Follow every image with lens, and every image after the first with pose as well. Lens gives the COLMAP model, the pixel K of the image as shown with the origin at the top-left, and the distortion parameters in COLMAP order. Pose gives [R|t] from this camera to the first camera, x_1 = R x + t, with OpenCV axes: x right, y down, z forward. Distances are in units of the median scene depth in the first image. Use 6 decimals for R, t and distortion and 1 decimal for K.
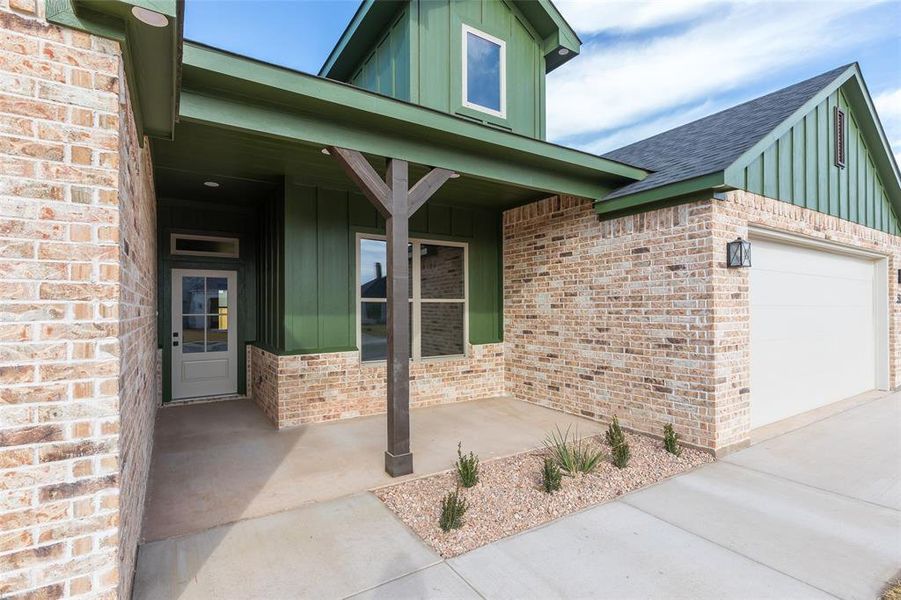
lens RADIAL K [[430.0, 0, 455.9], [0, 430.0, 301.7], [0, 0, 1]] dist [0.002544, -0.003061]
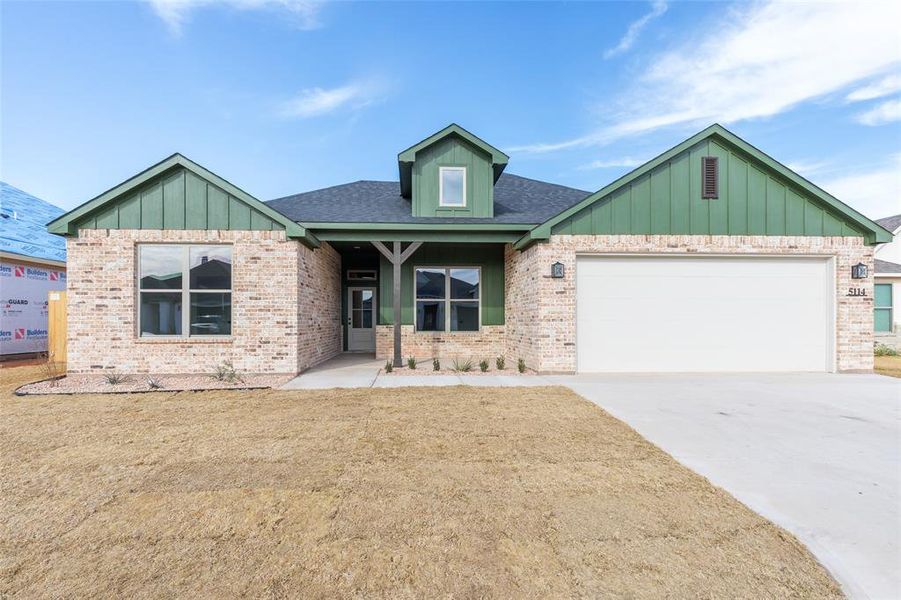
lens RADIAL K [[478.0, 0, 444.8], [0, 478.0, 317.6], [0, 0, 1]] dist [0.001483, -0.000314]
pose [[0.861973, -0.000662, -0.506953, 0.998793], [0.004534, 0.999969, 0.006403, 0.062361], [0.506933, -0.007818, 0.861950, -0.824875]]
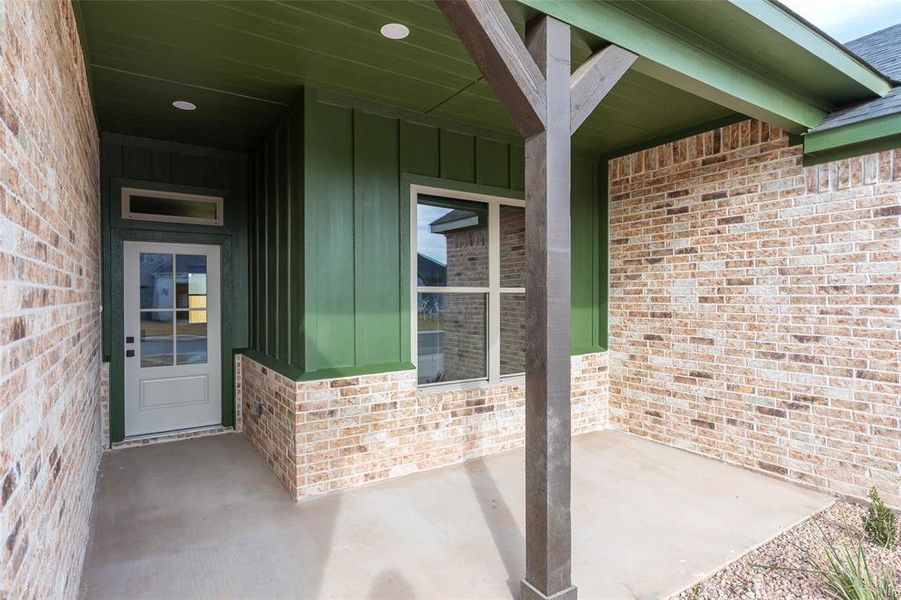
lens RADIAL K [[478.0, 0, 449.4], [0, 478.0, 294.3], [0, 0, 1]] dist [0.001483, -0.000314]
pose [[0.999994, 0.003523, 0.000750, -0.170954], [-0.003533, 0.999887, 0.014631, -0.007544], [-0.000699, -0.014633, 0.999893, 0.281660]]
